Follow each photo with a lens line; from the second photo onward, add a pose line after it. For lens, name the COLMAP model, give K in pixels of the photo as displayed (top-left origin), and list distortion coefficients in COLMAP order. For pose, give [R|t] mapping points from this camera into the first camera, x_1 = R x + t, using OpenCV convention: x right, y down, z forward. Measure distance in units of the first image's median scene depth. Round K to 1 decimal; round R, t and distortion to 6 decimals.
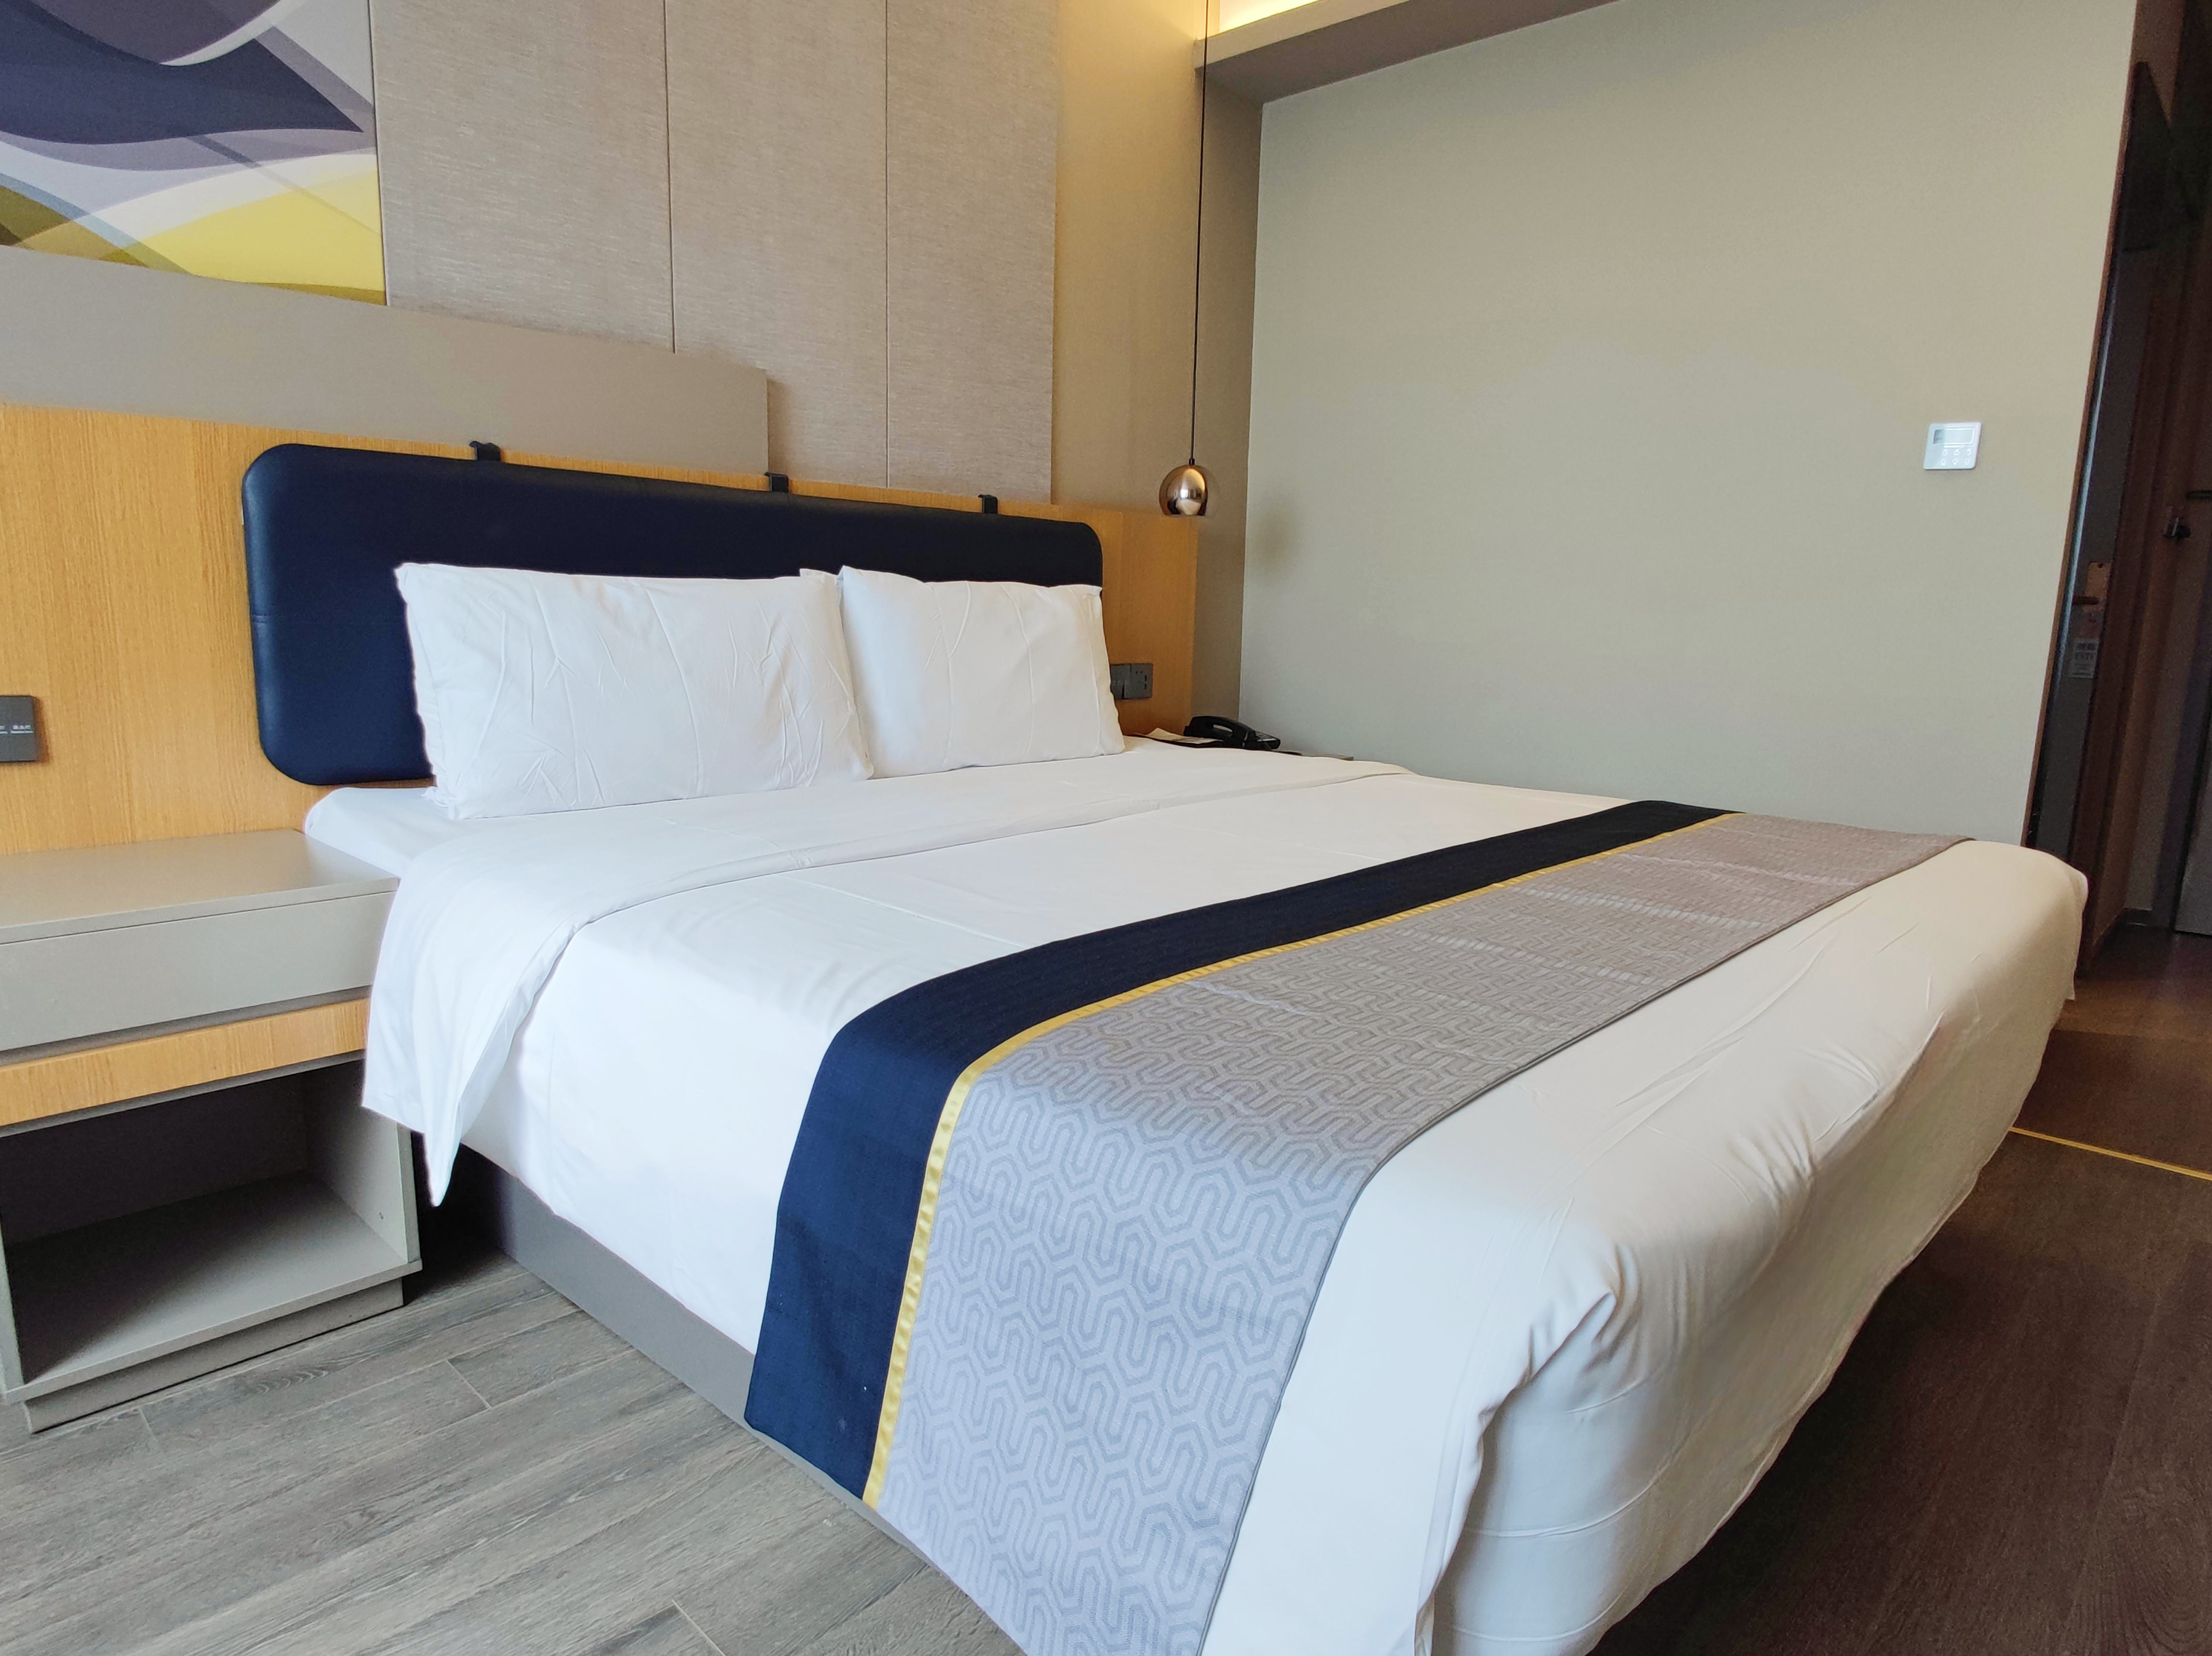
lens RADIAL K [[1311.6, 0, 1106.0], [0, 1311.6, 828.0], [0, 0, 1]] dist [-0.007775, -0.001933]
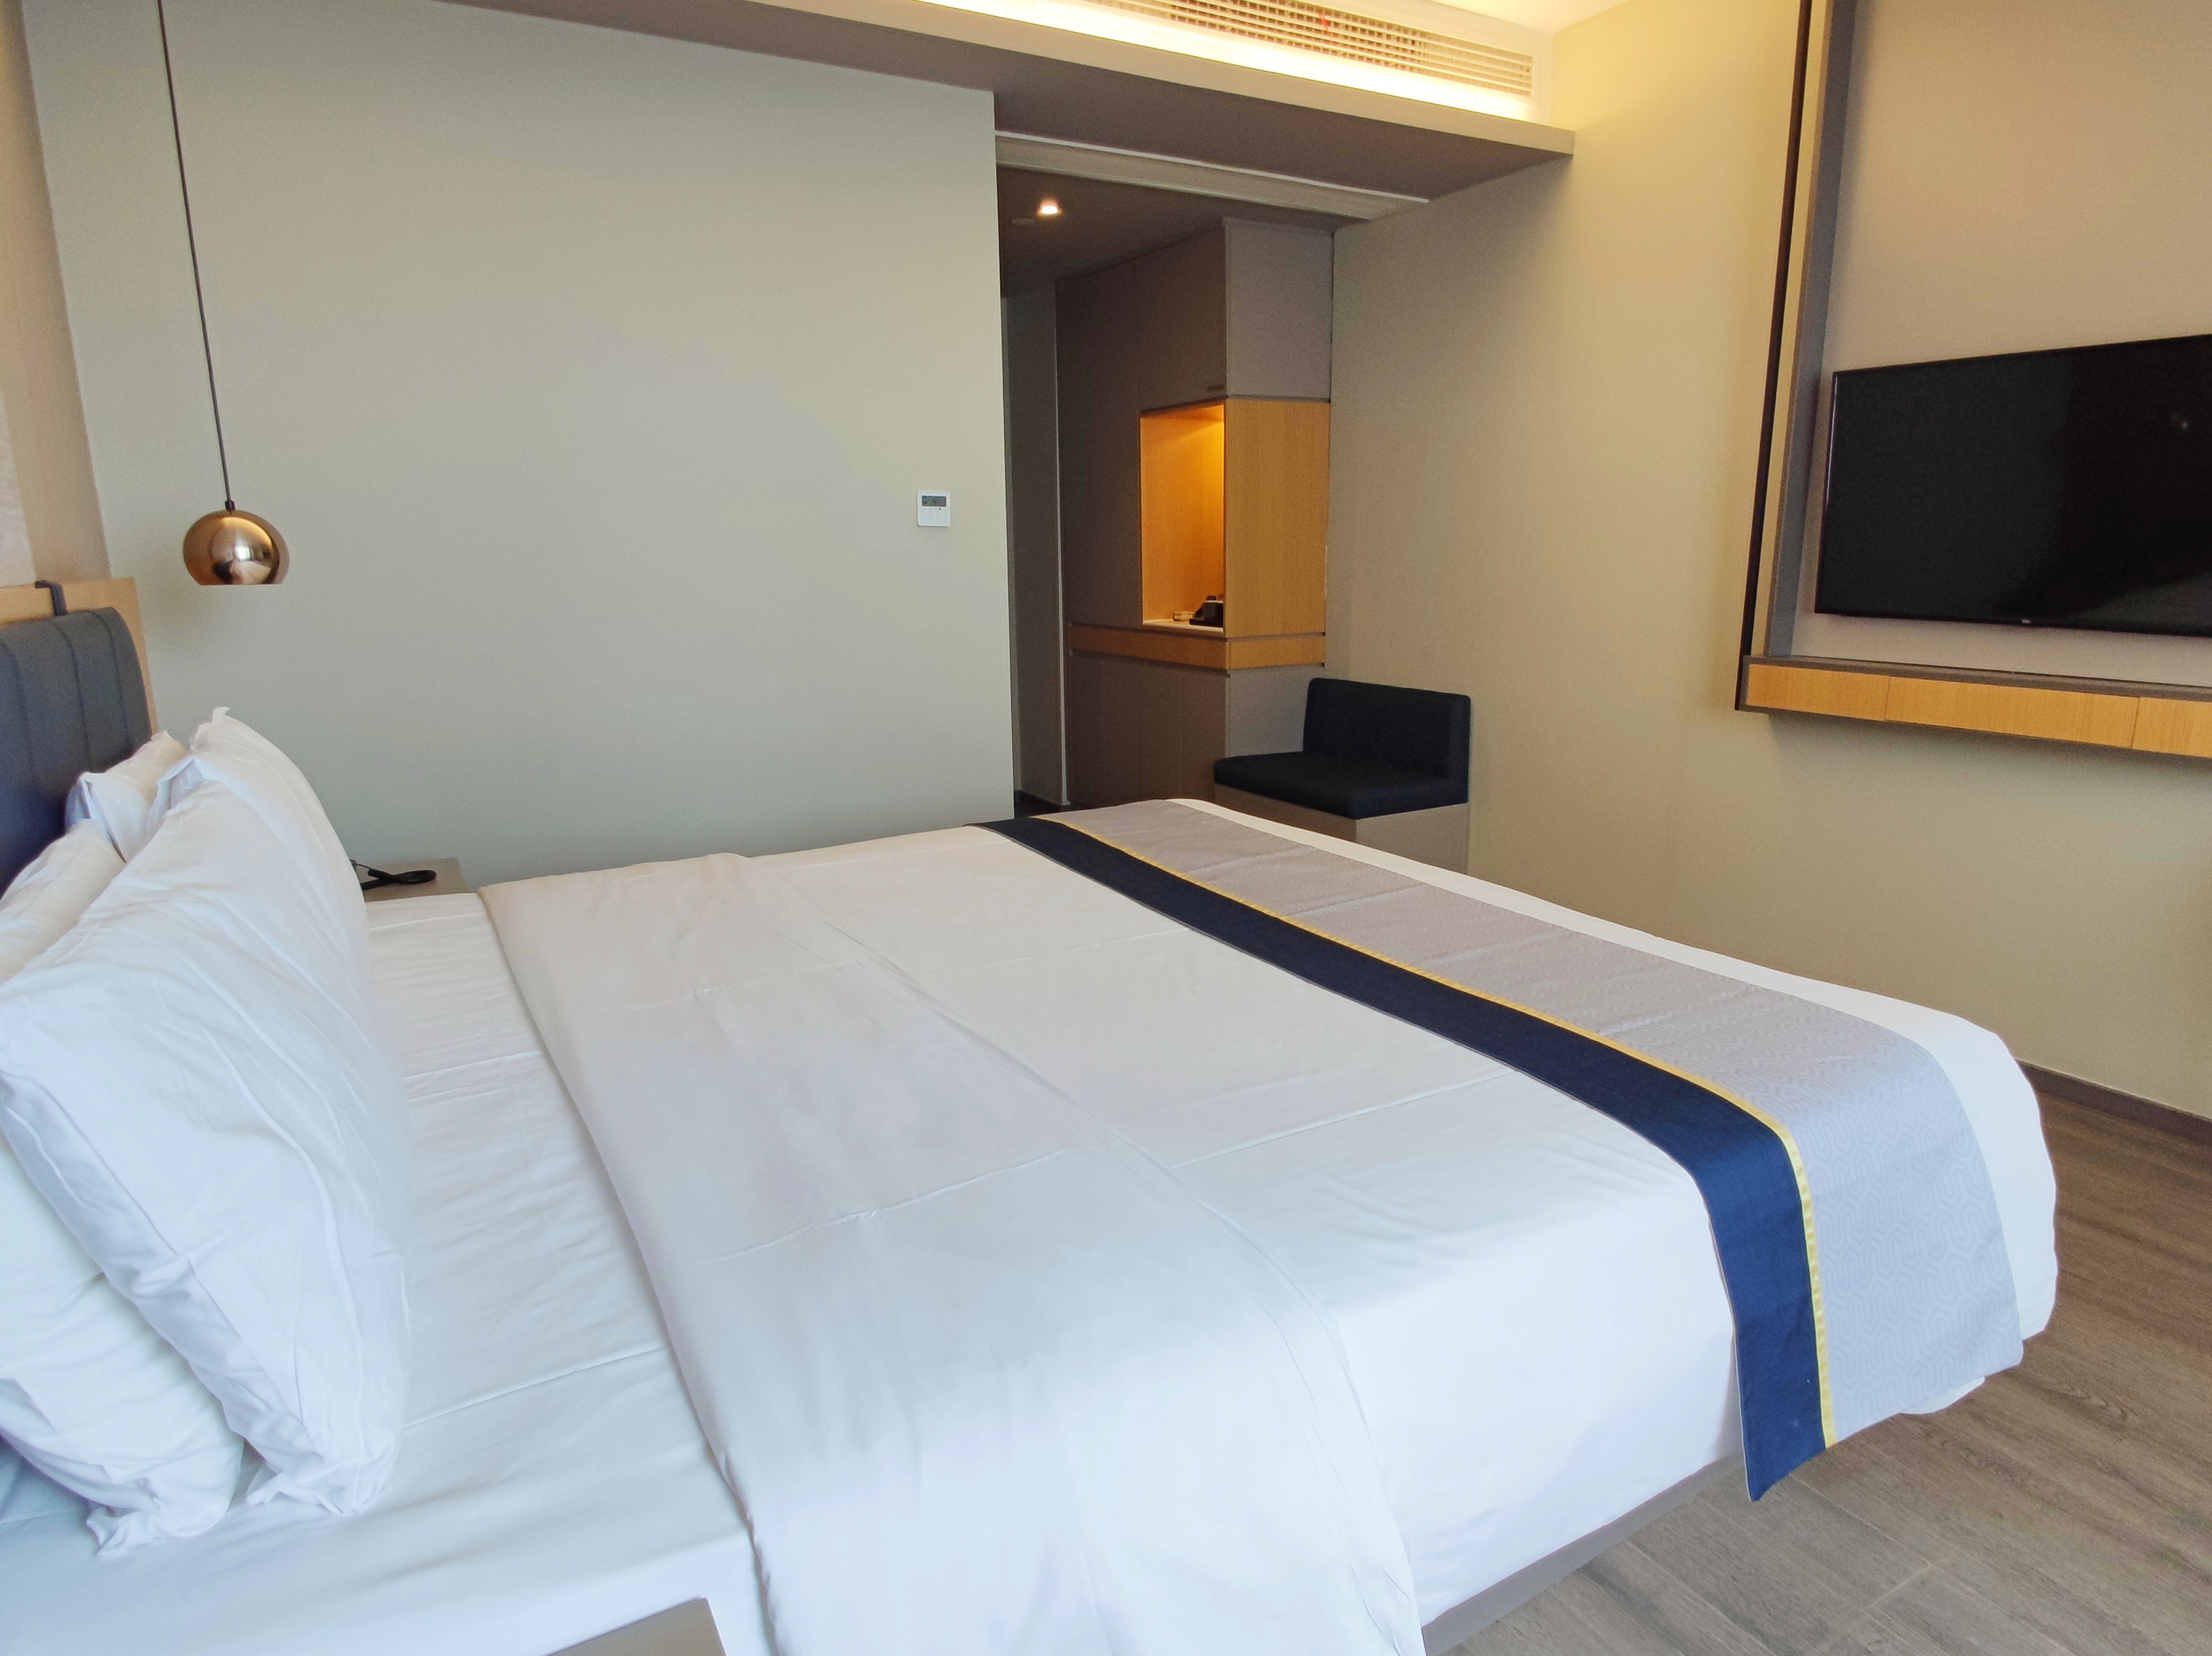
lens RADIAL K [[1311.6, 0, 1106.0], [0, 1311.6, 828.0], [0, 0, 1]] dist [-0.007775, -0.001933]
pose [[0.299352, -0.229145, 0.926219, -0.474331], [0.182405, 0.966574, 0.180176, -0.156112], [-0.936545, 0.115011, 0.331143, 0.363354]]
